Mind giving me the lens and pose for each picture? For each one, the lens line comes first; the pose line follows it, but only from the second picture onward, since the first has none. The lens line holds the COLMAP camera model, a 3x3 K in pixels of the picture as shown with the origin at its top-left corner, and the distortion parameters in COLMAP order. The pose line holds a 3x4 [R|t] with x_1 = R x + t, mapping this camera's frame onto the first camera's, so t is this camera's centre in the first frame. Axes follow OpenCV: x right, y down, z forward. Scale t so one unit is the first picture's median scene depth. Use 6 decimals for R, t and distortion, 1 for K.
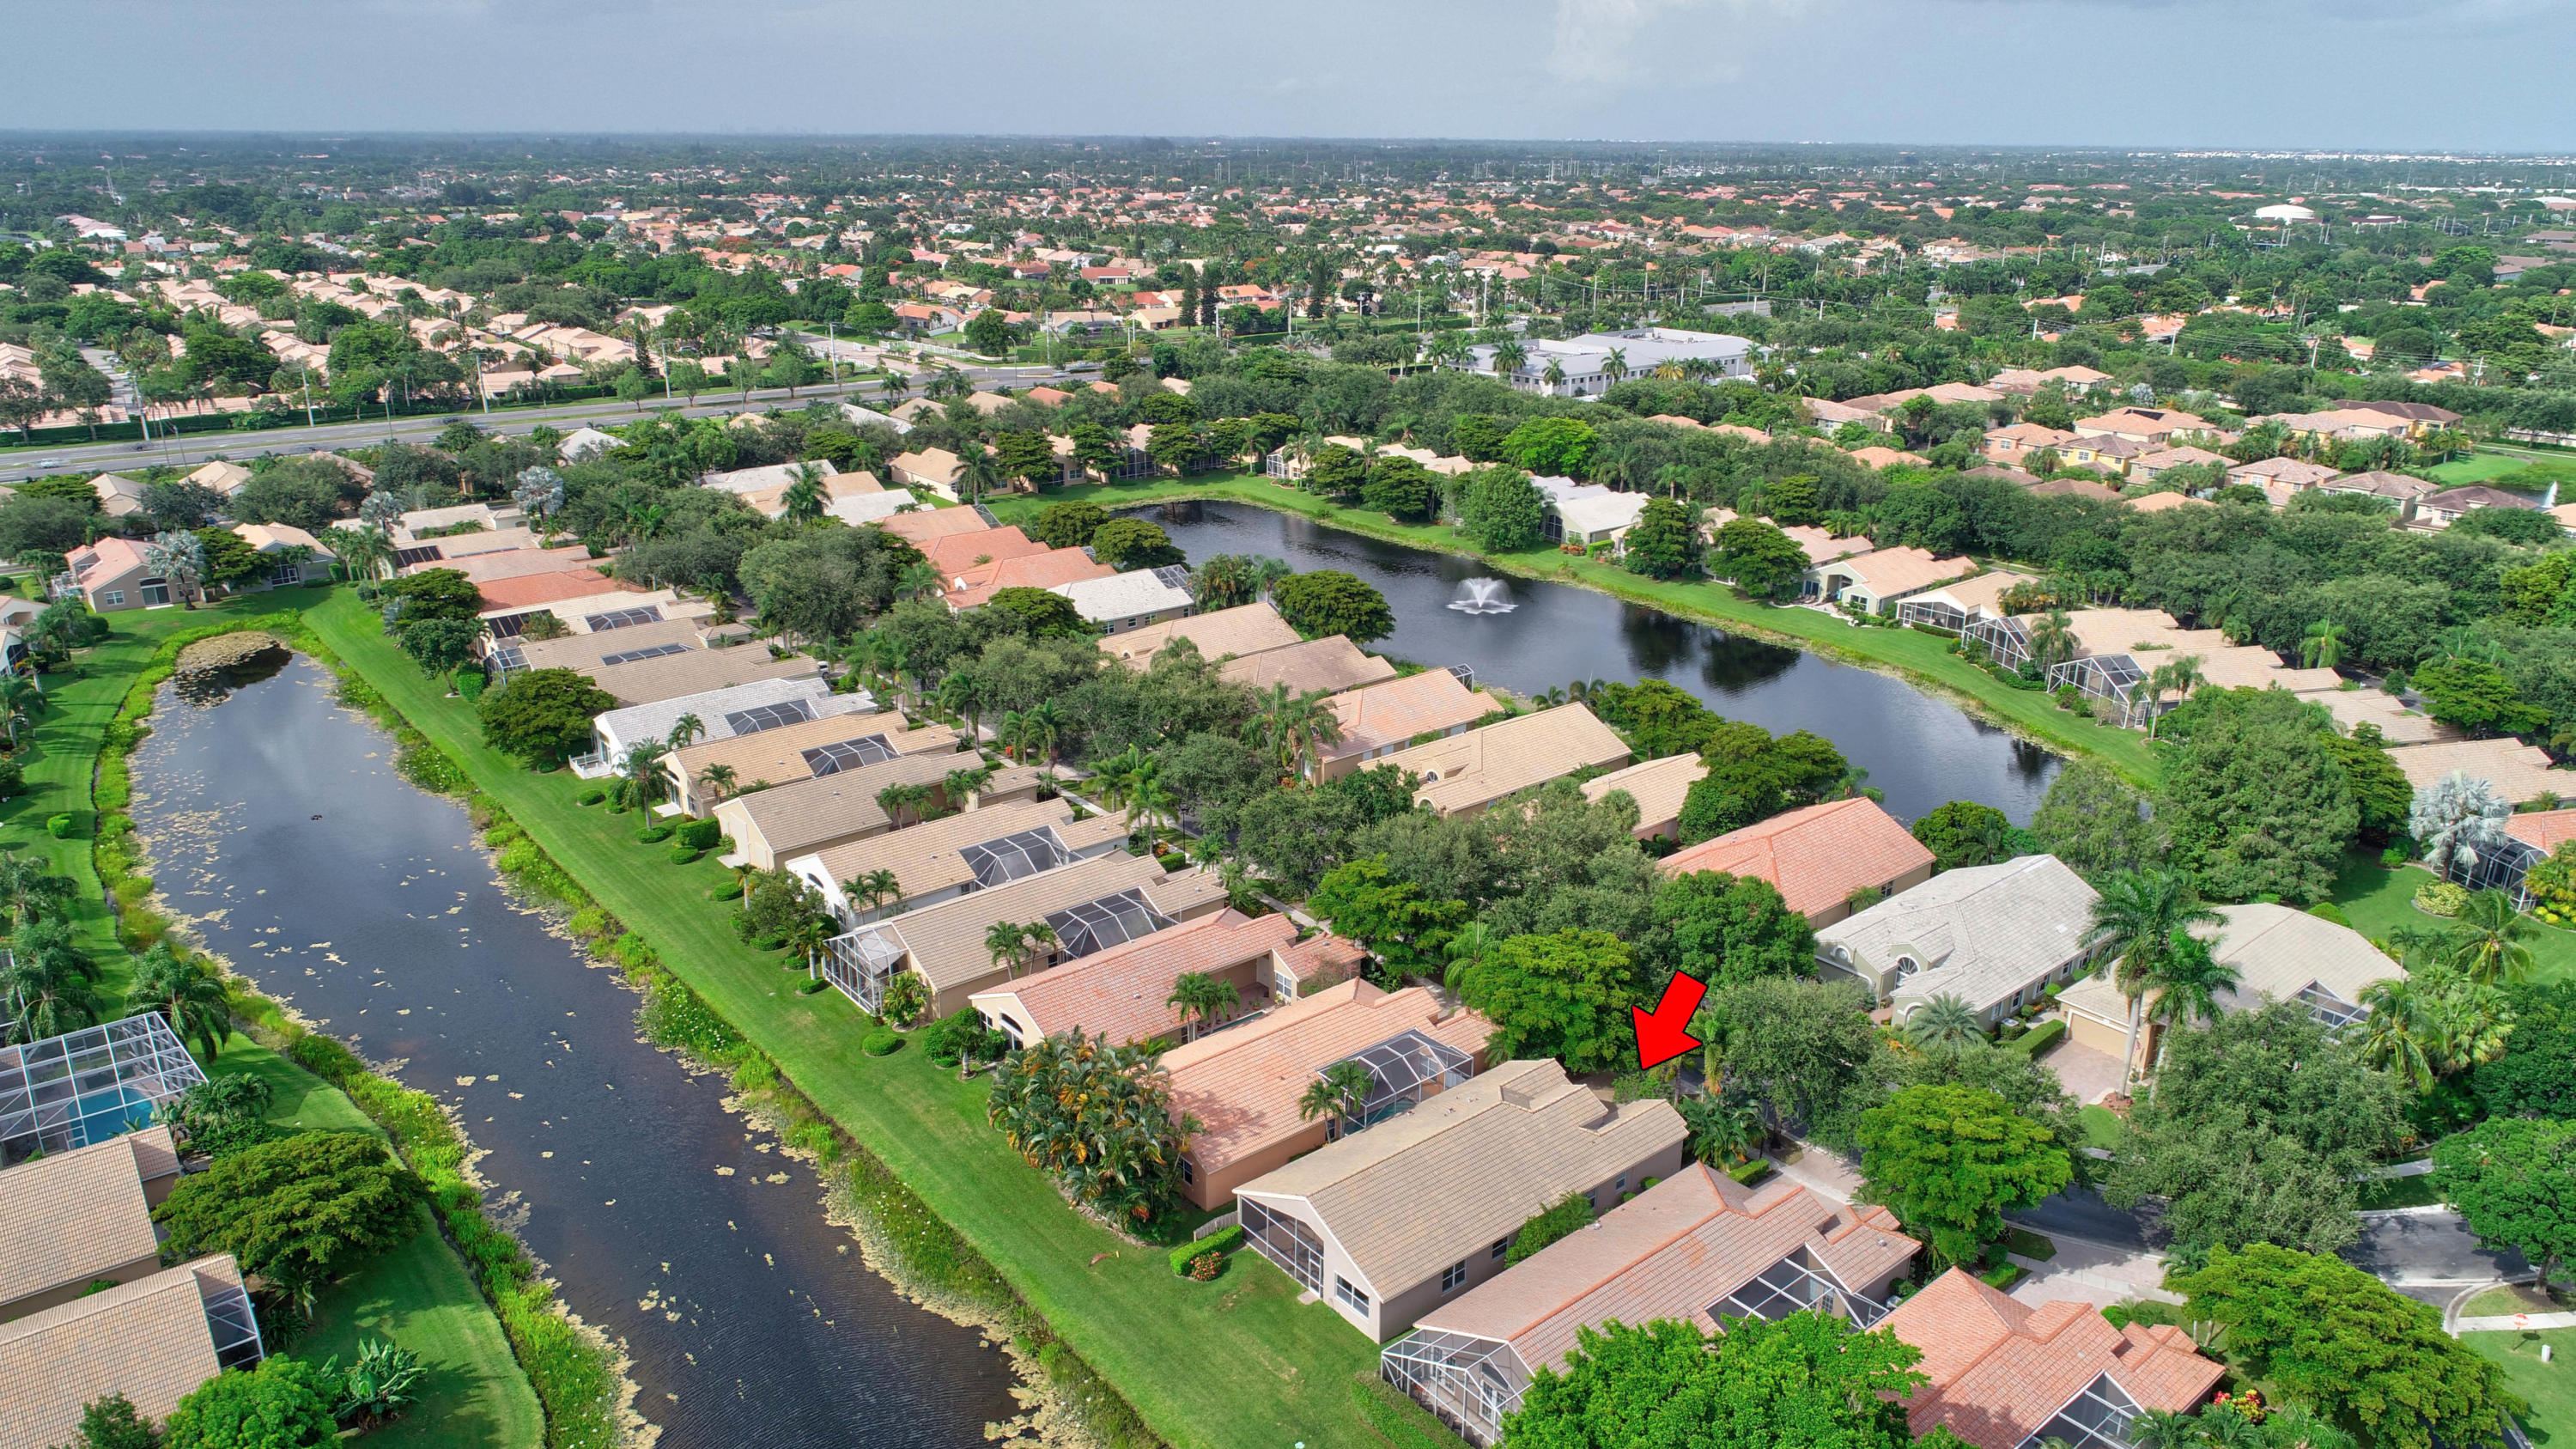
lens RADIAL K [[1721.3, 0, 1285.3], [0, 1721.3, 720.0], [0, 0, 1]] dist [0.000552, -0.004593]
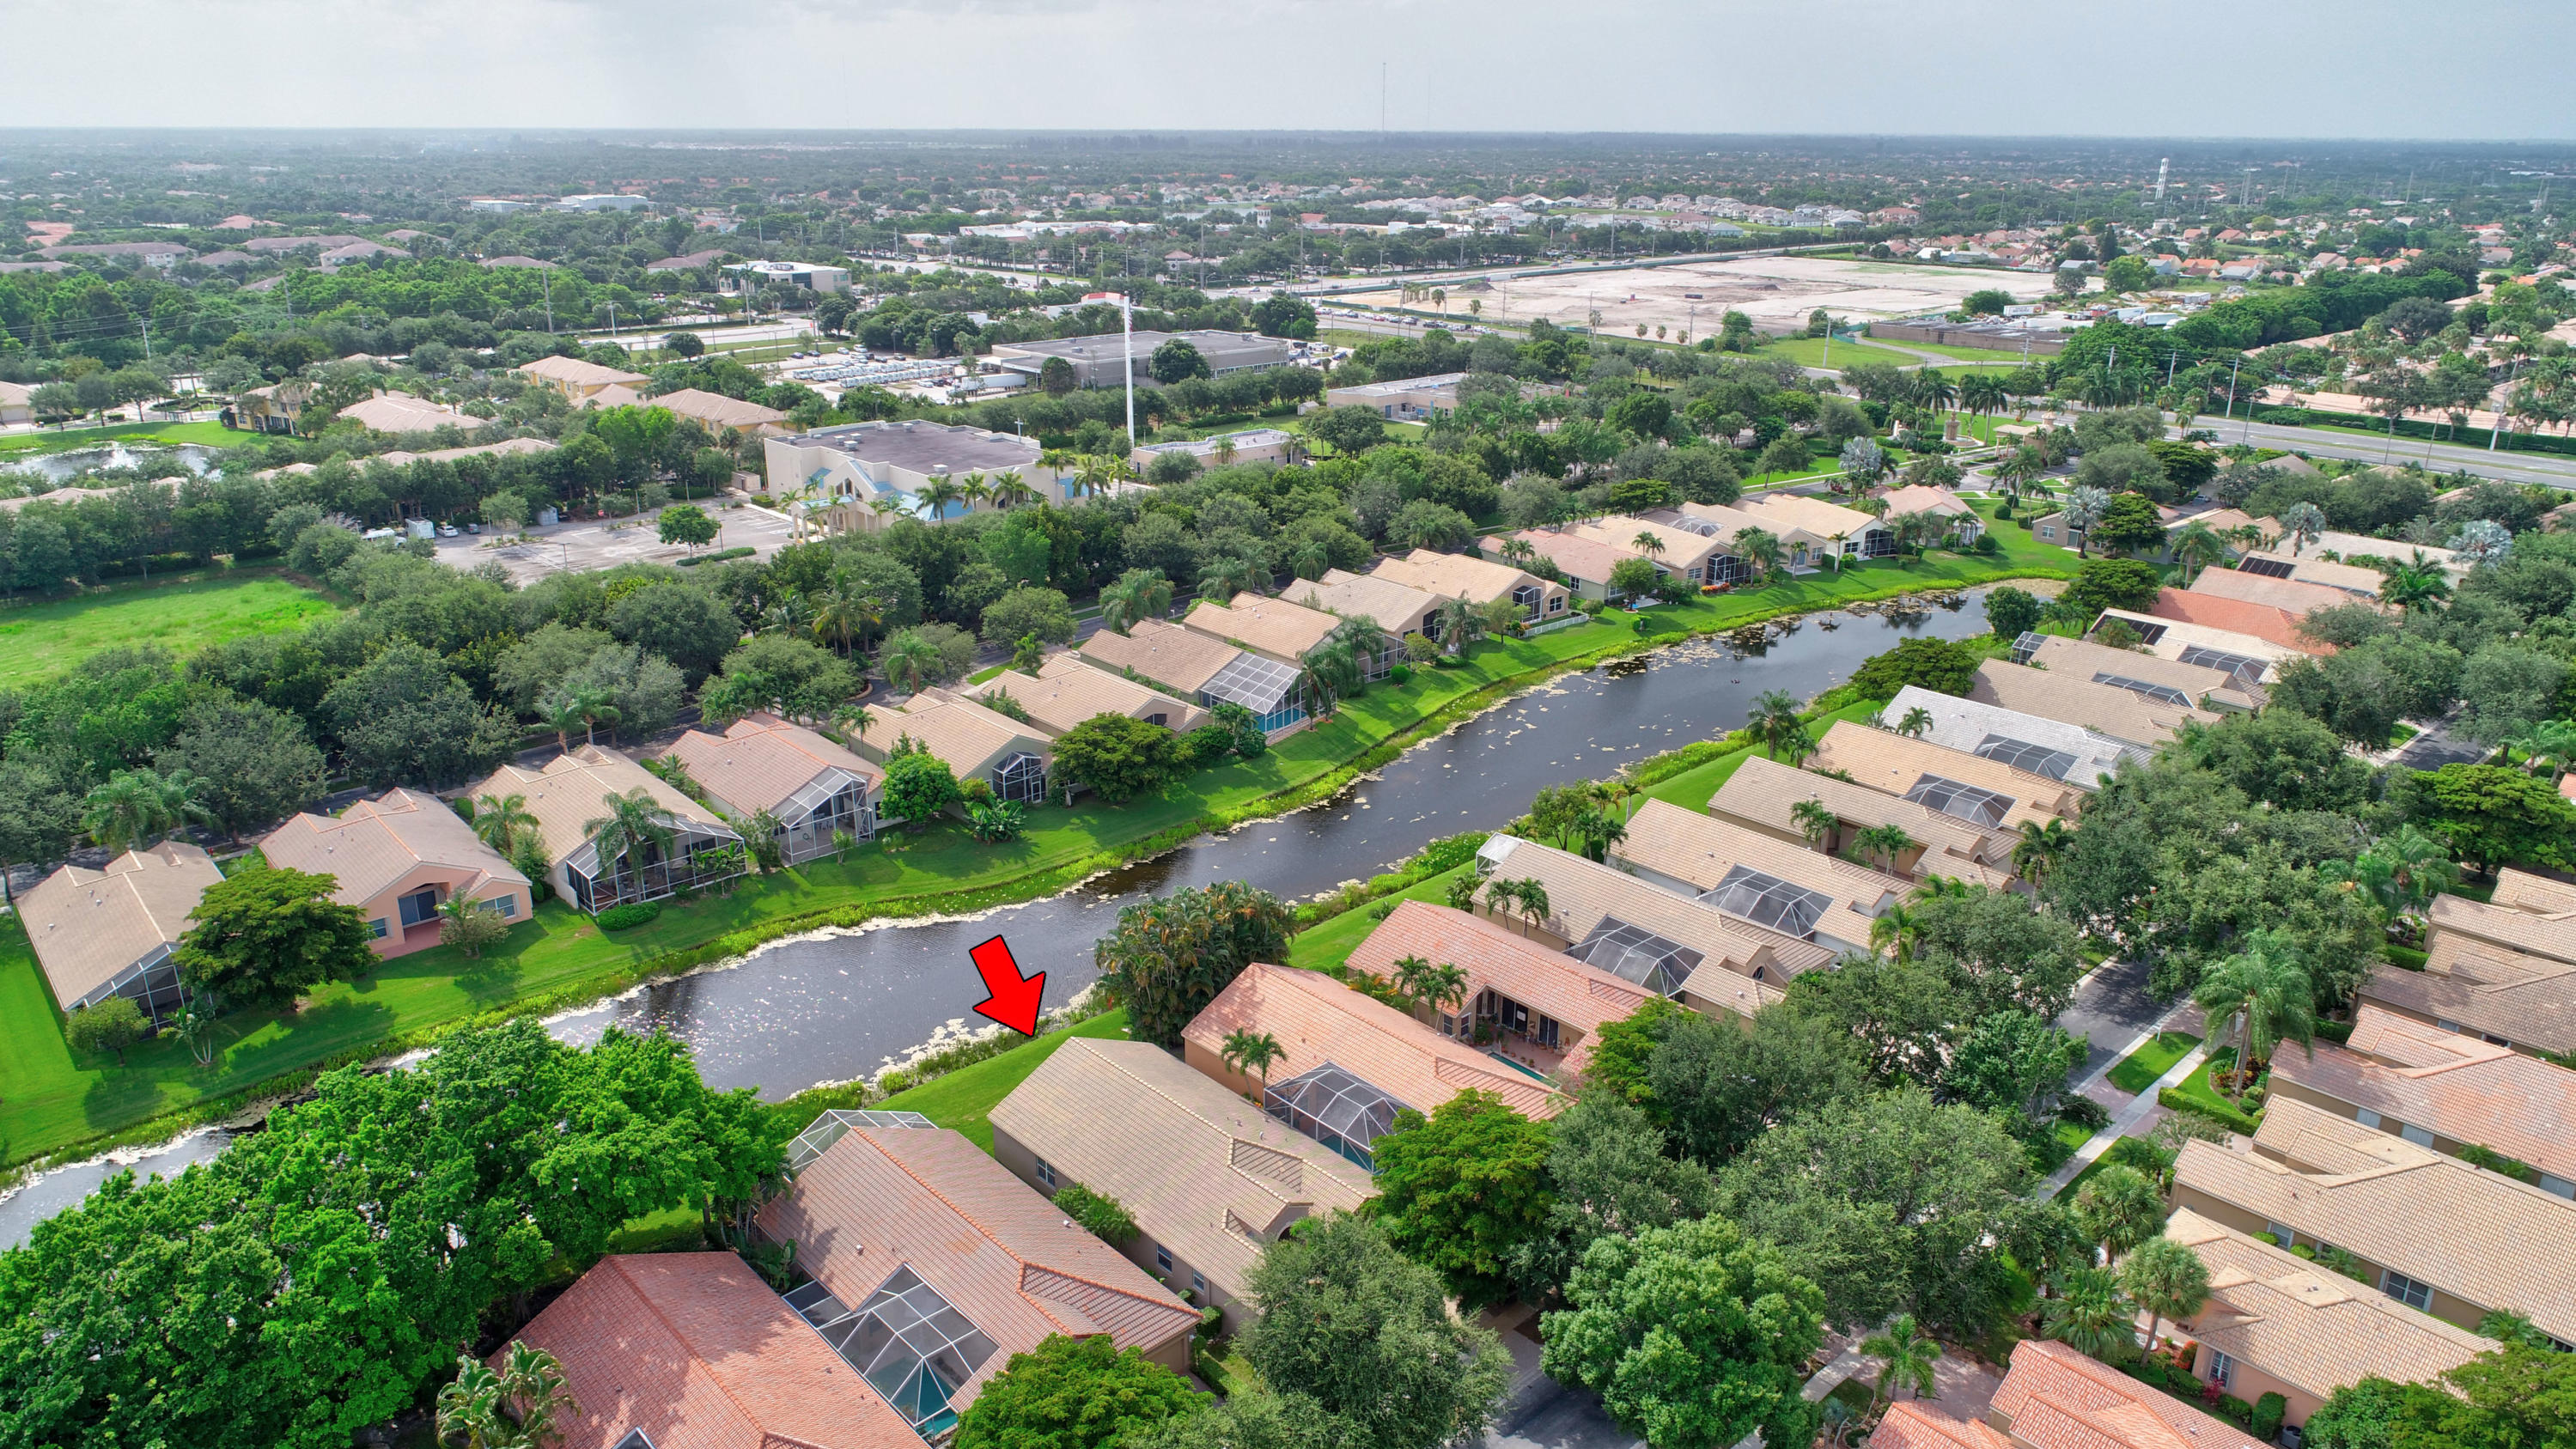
lens RADIAL K [[1721.0, 0, 1288.3], [0, 1721.0, 728.2], [0, 0, 1]] dist [0.000552, -0.004593]
pose [[0.057090, 0.323777, -0.944409, 0.794492], [-0.327889, 0.899561, 0.288580, -0.219423], [0.942990, 0.293187, 0.157519, 0.679096]]
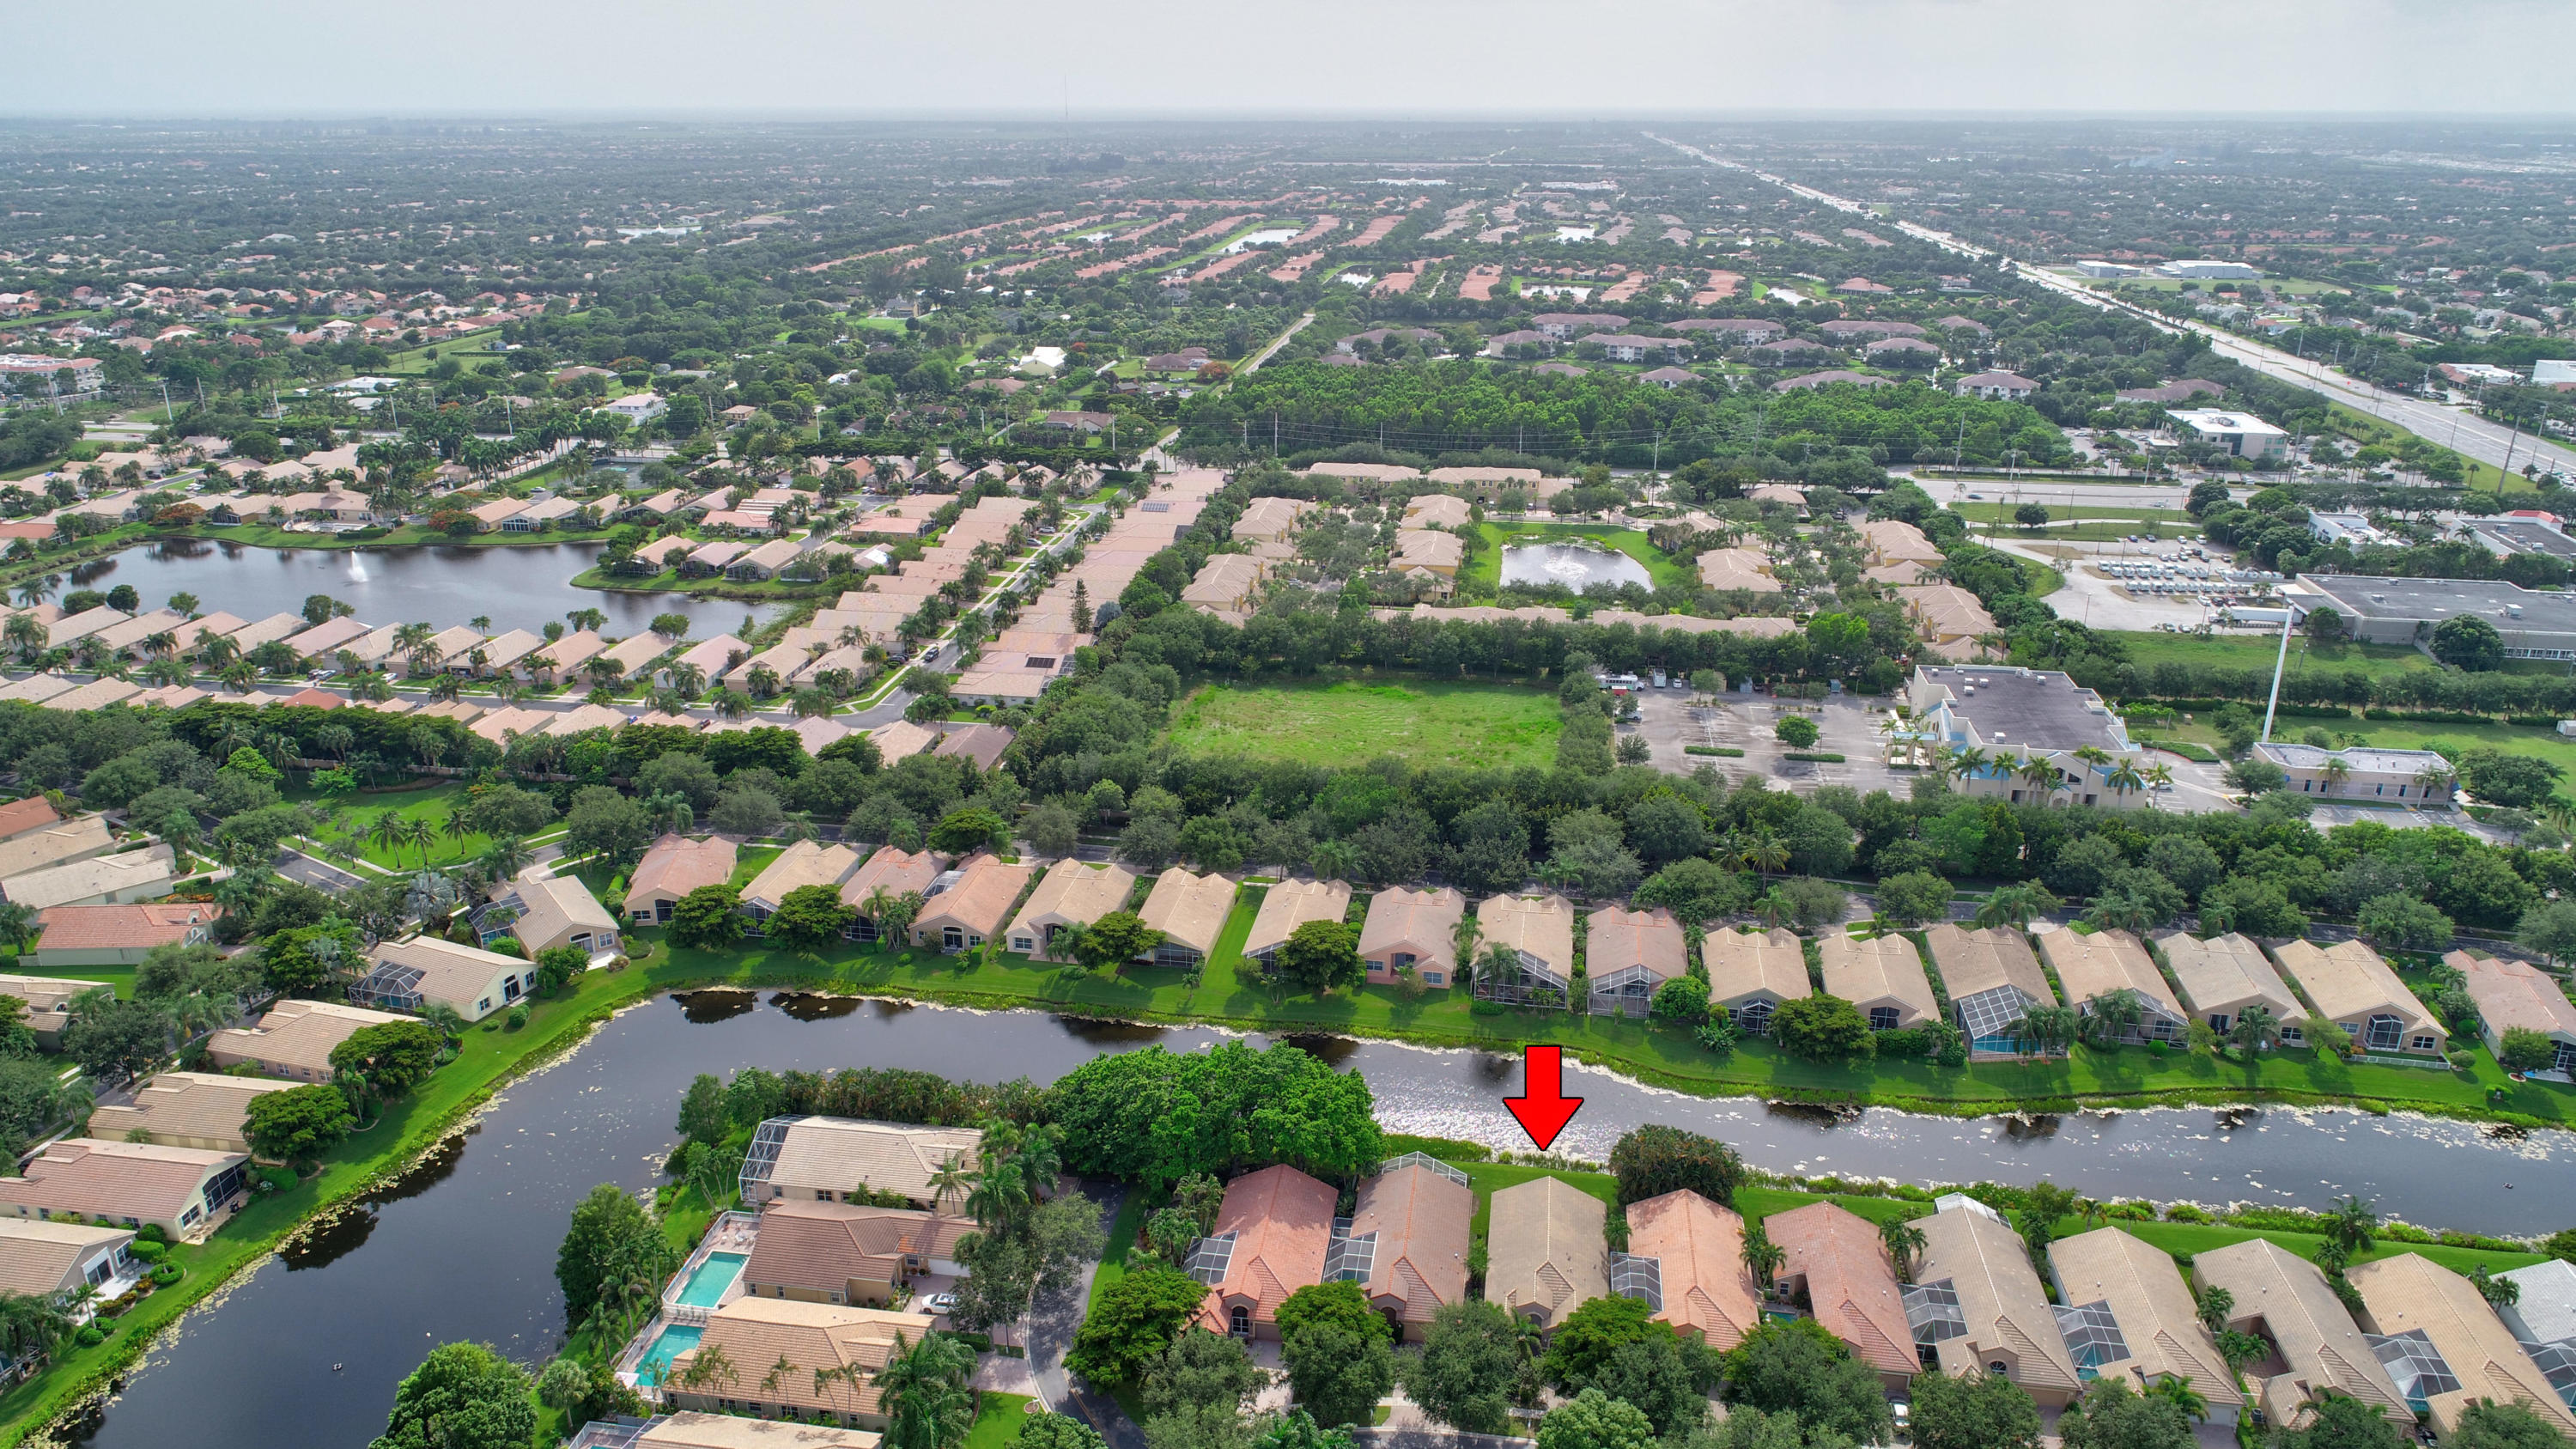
lens RADIAL K [[1721.3, 0, 1286.7], [0, 1721.3, 733.6], [0, 0, 1]] dist [0.000552, -0.004593]
pose [[-0.746320, 0.224212, -0.626687, 1.099956], [-0.221731, 0.804019, 0.551715, -0.943565], [0.627569, 0.550711, -0.550340, 1.258135]]
